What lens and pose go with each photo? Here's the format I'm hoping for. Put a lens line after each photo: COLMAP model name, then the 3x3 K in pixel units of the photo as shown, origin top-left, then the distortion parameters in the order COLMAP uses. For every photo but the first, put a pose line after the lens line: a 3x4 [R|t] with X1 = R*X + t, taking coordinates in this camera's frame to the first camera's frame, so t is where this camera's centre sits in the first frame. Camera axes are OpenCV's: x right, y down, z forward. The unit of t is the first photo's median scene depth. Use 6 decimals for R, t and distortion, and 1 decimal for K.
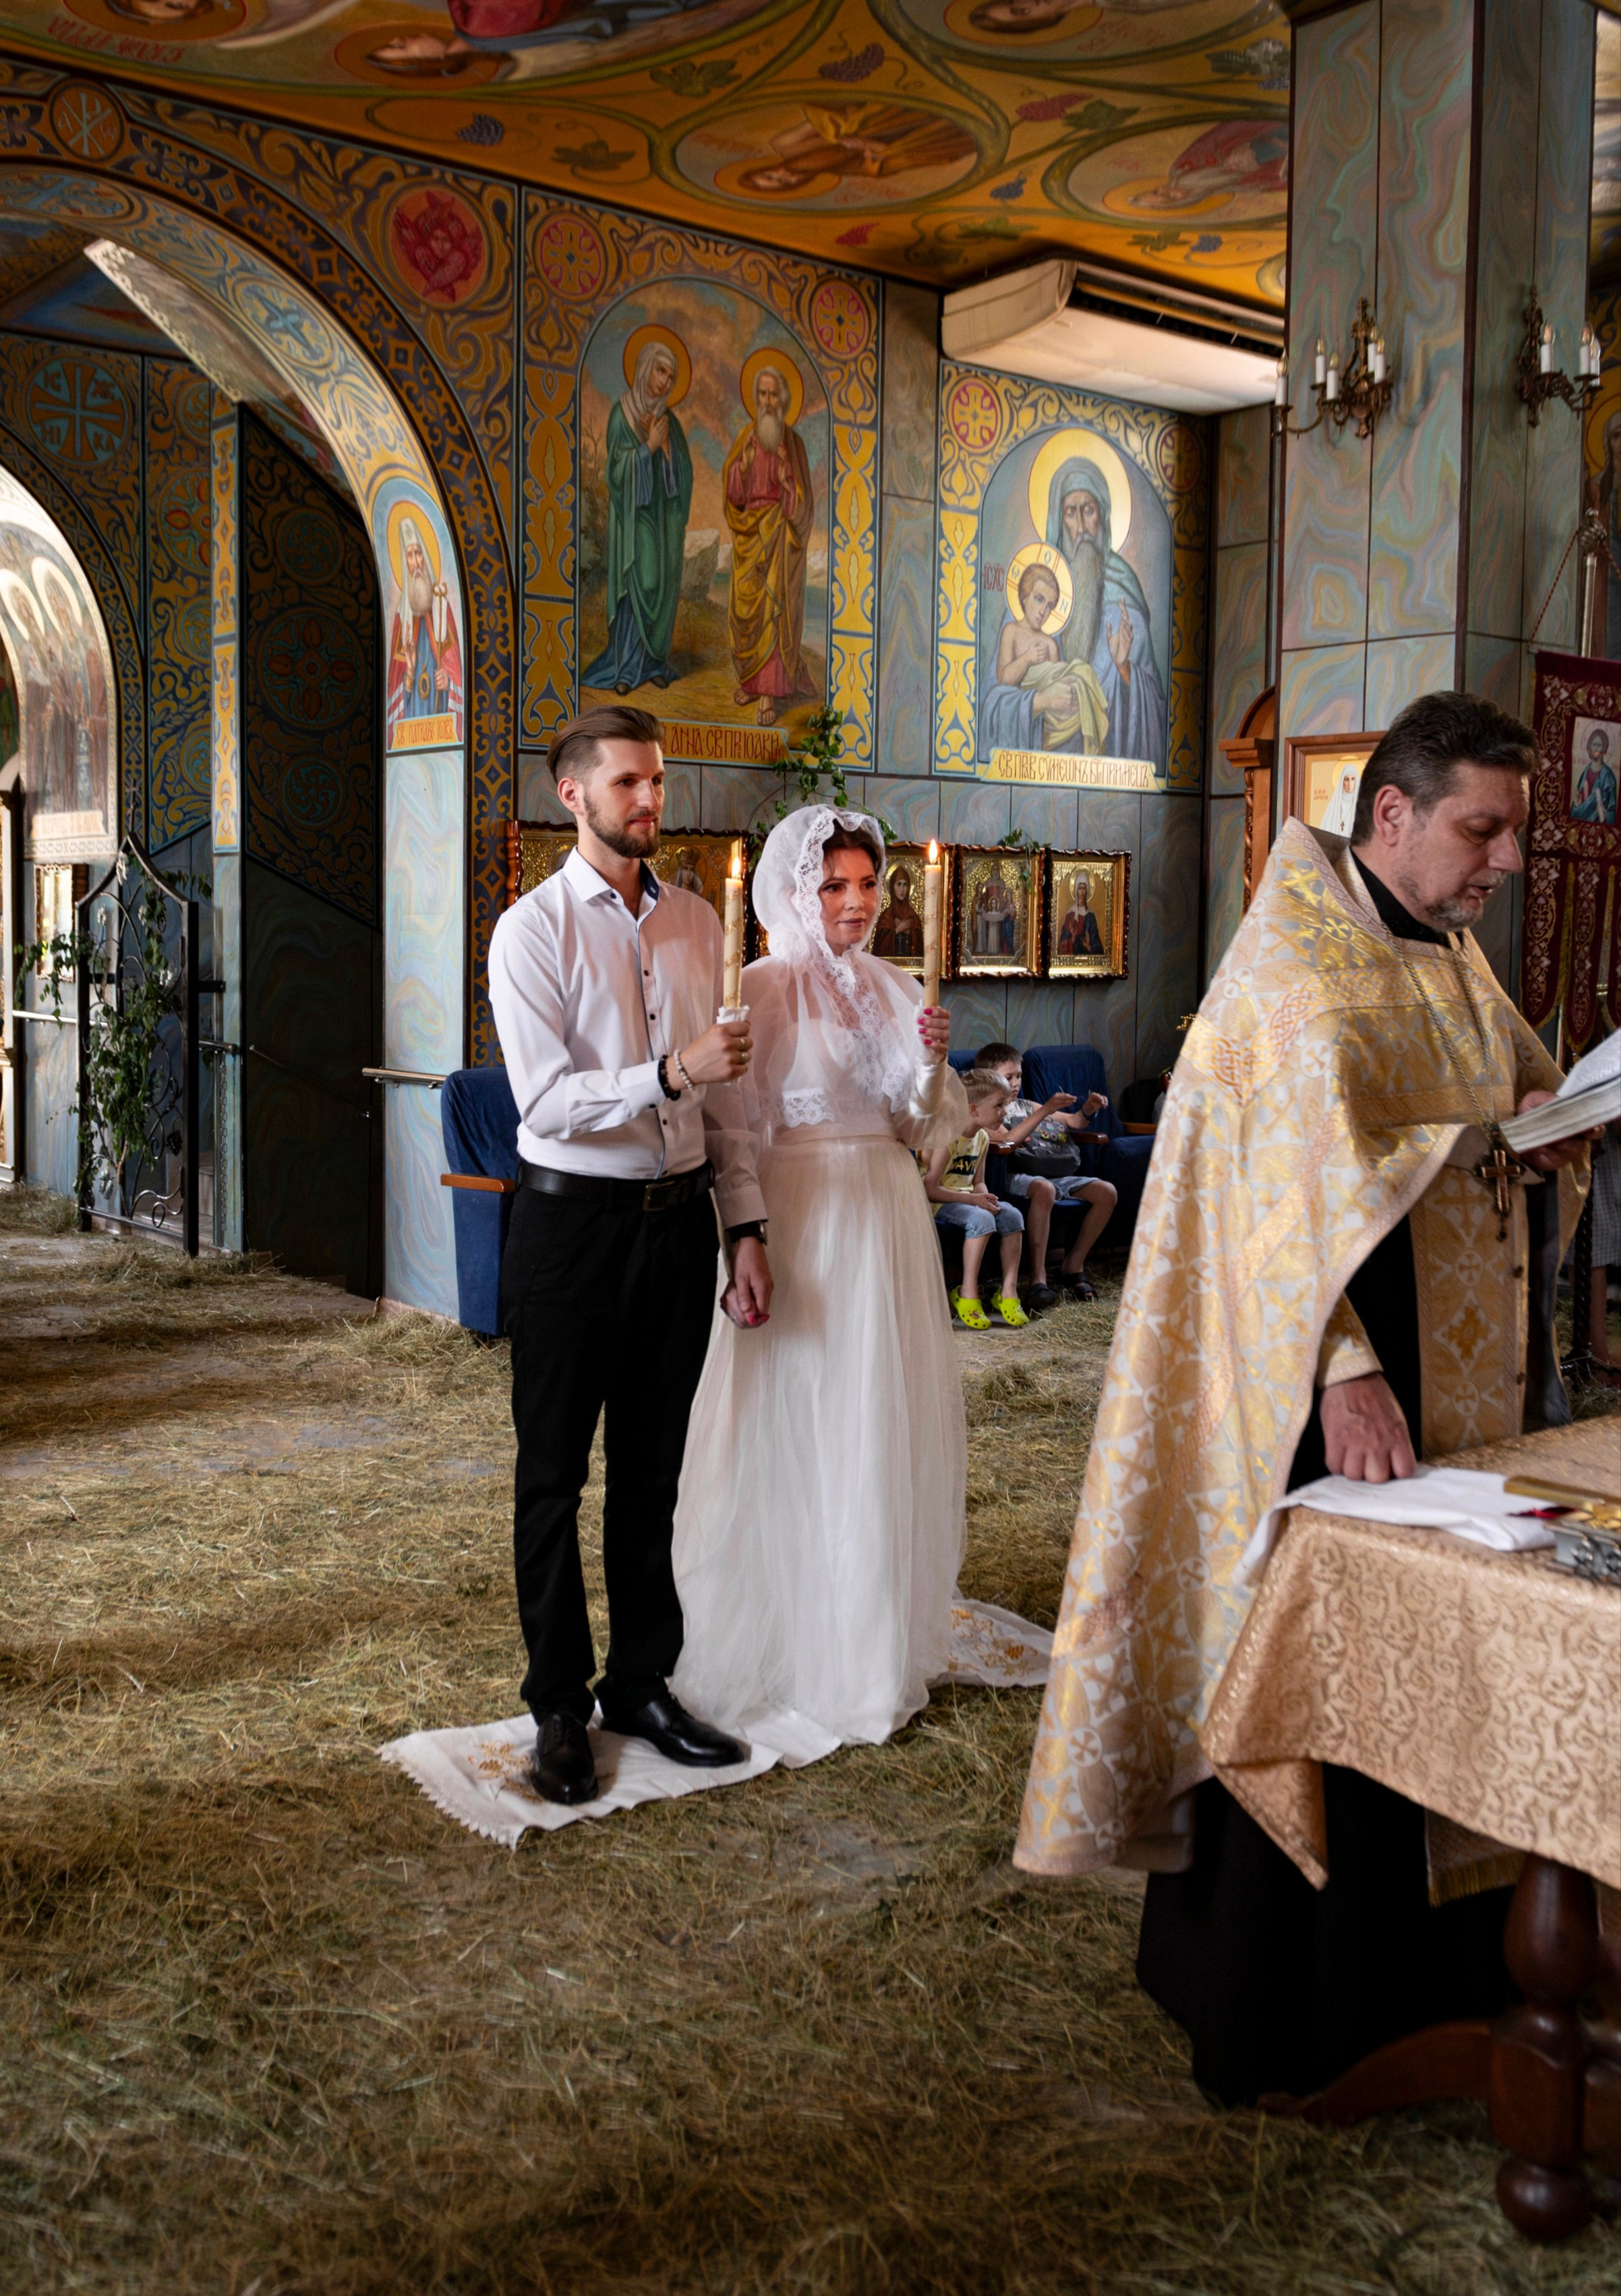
lens RADIAL K [[2155.7, 0, 665.8], [0, 2155.7, 1088.9], [0, 0, 1]] dist [-0.034763, 0.000000]
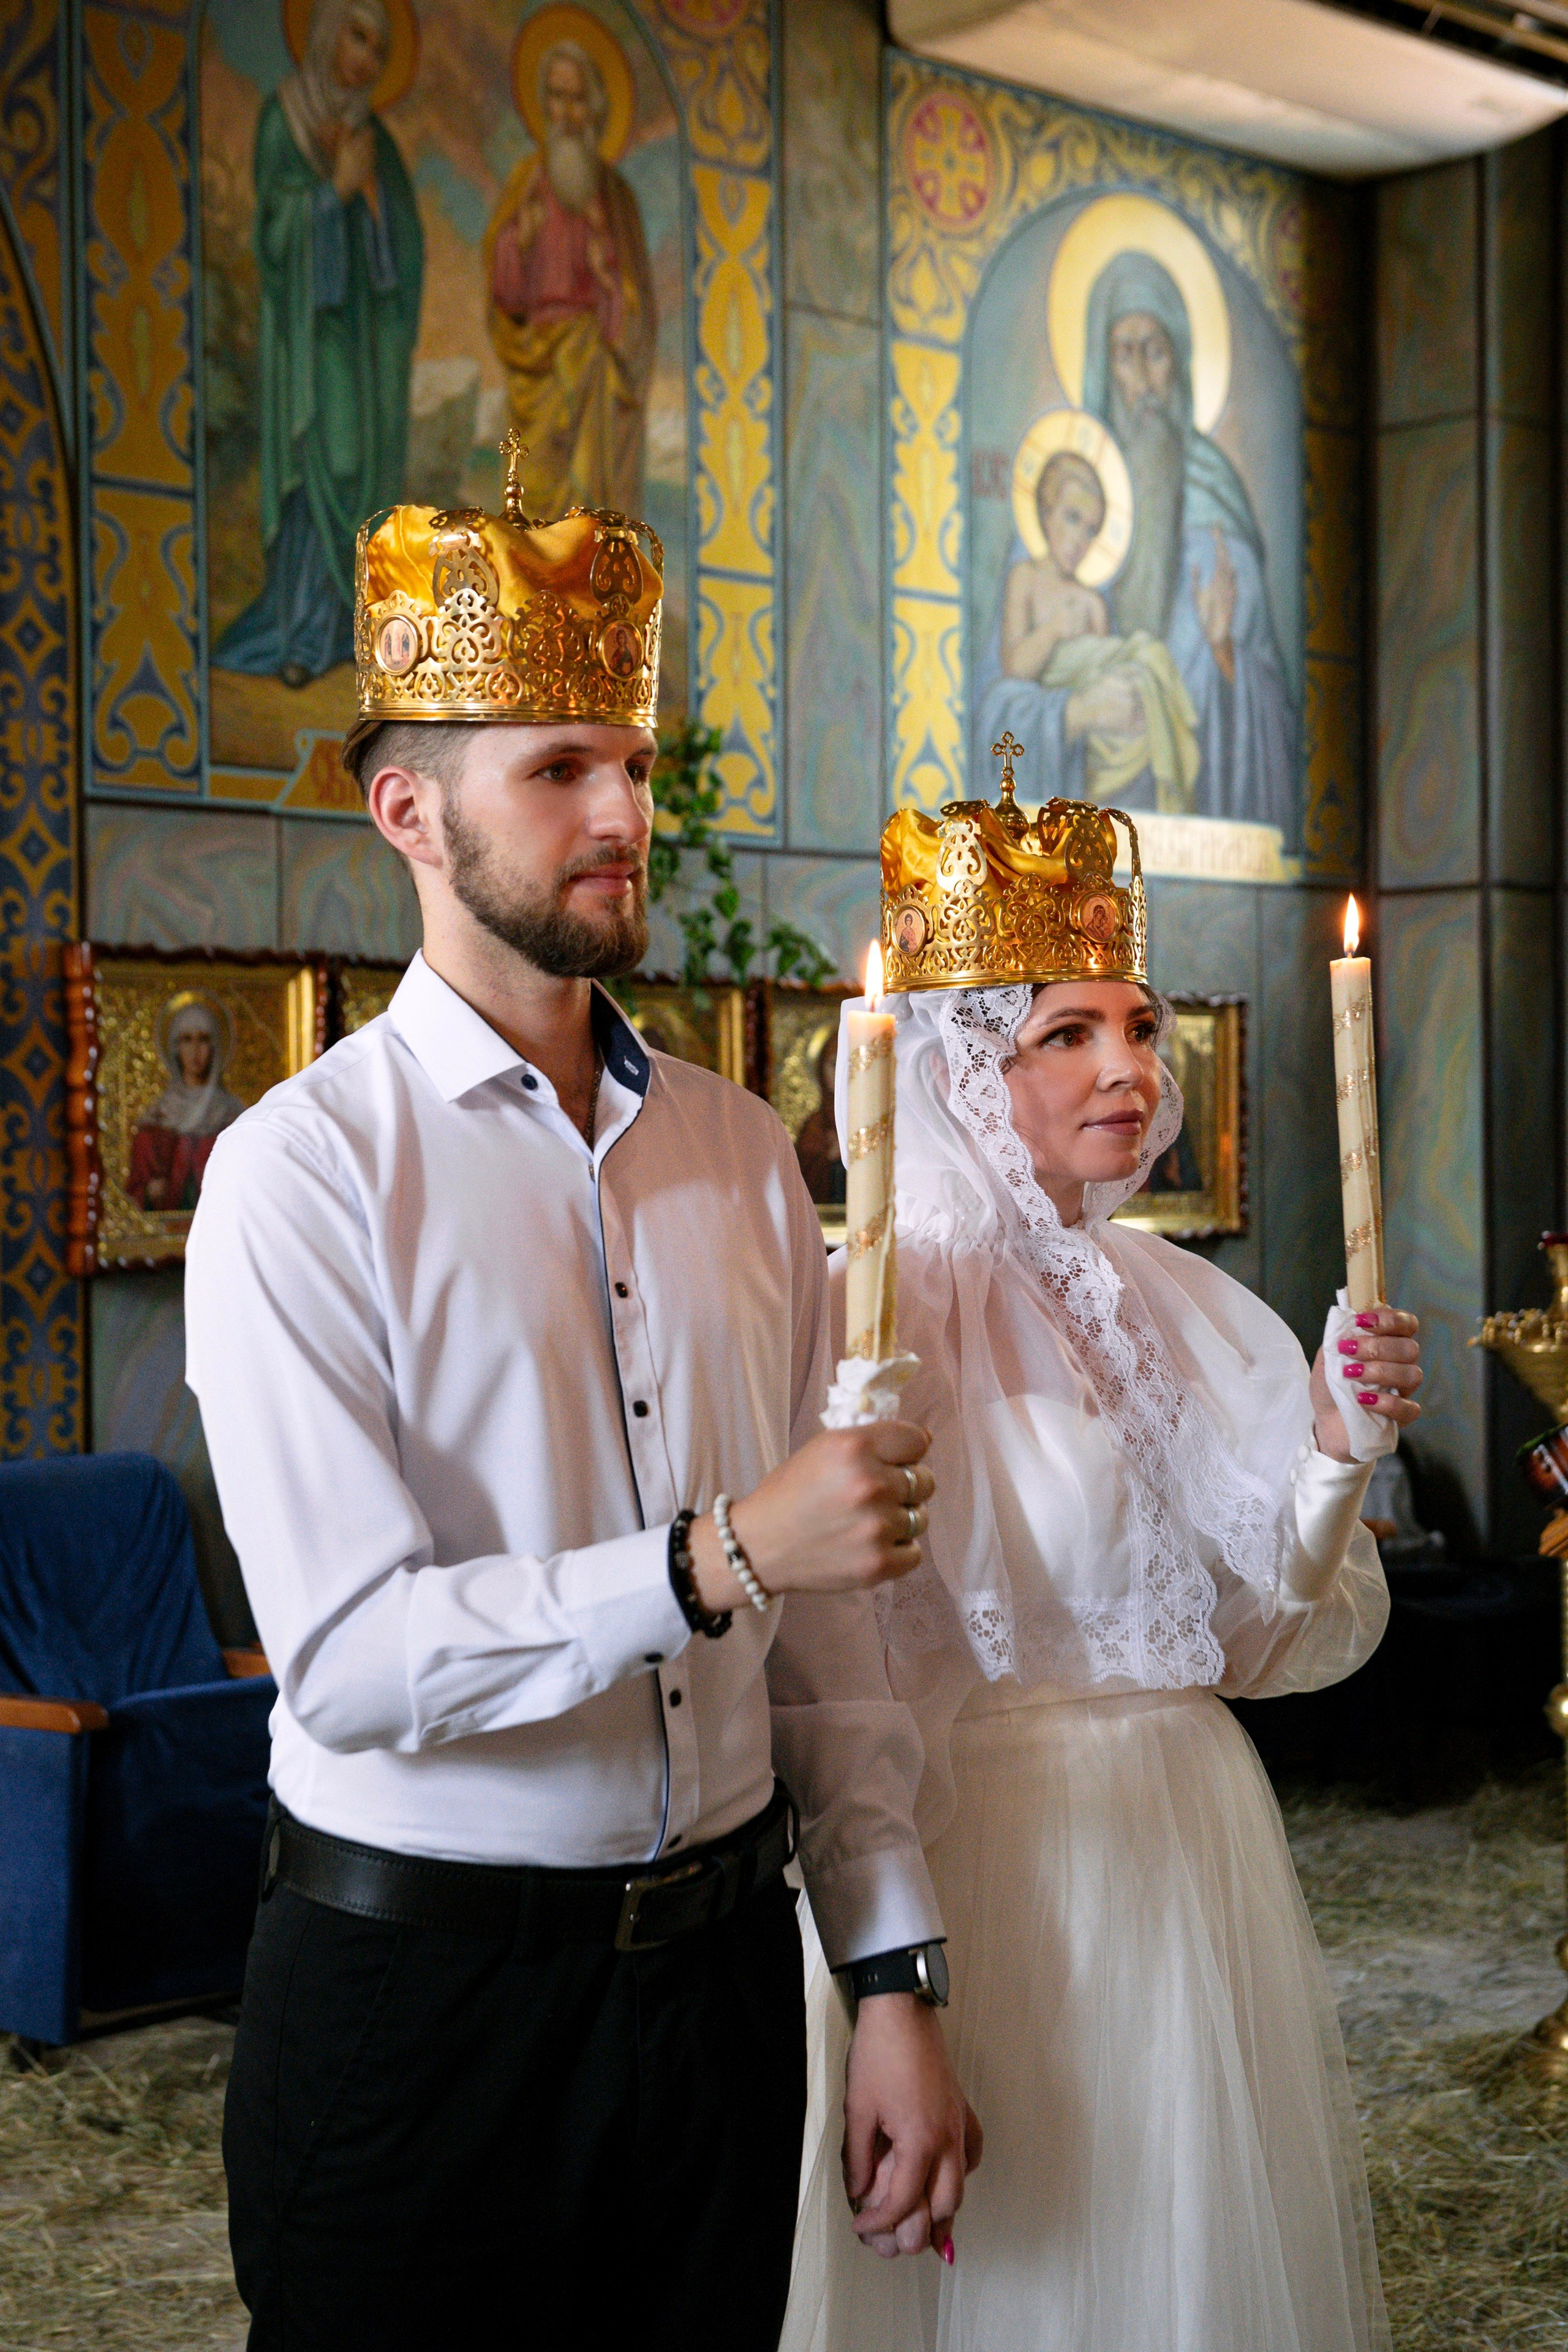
lens RADIAL K [[3579.6, 0, 745.5], [0, 3579.6, 1173.8], [0, 0, 1]] dist [0.065208, 0.000000]
pose [[0.990097, -0.019956, 0.138961, -0.035765], [0.029391, 0.997375, -0.066173, -0.015792], [-0.137276, 0.069601, 0.988084, 0.191792]]
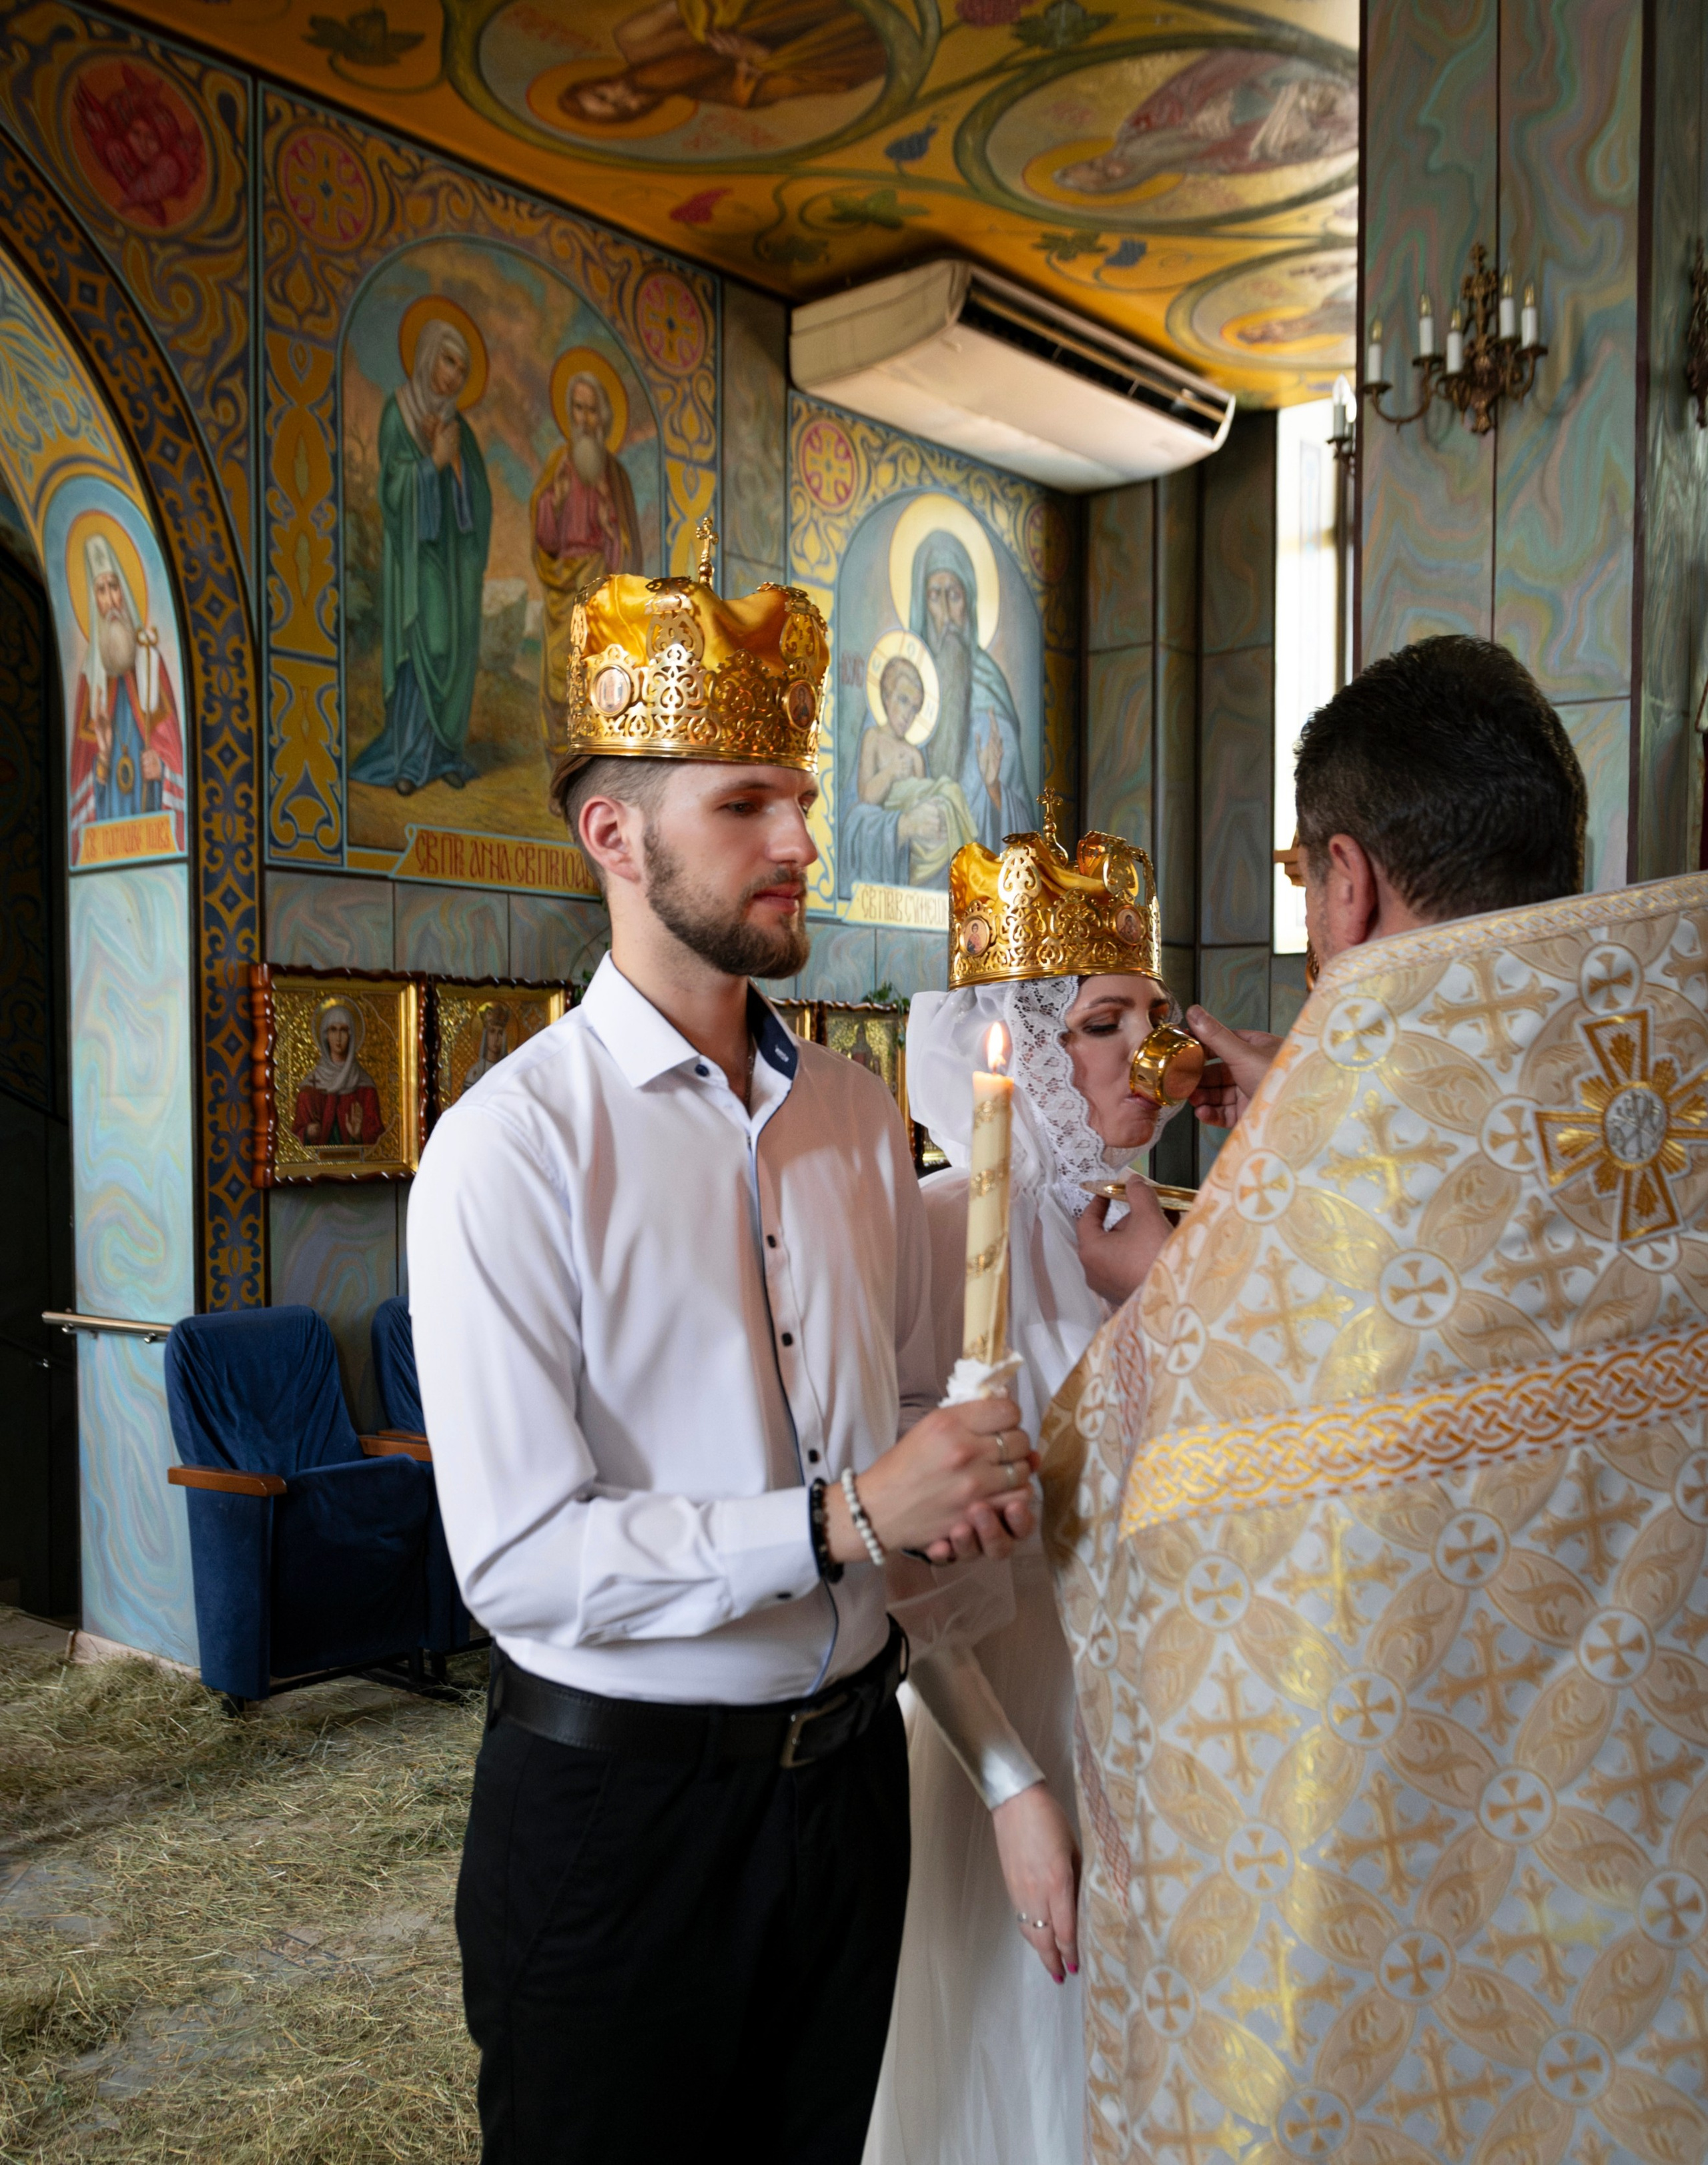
lens RADIAL K [[2115.9, 0, 805.1], [0, 2115.9, 1224.9], [0, 0, 1]] dist [-0.029726, 0.000000]
pose [[0.975939, -0.022271, 0.216903, -0.048277], [0.025531, 0.999599, -0.012240, -0.024967], [-0.216543, 0.017483, 0.976116, 0.279839]]
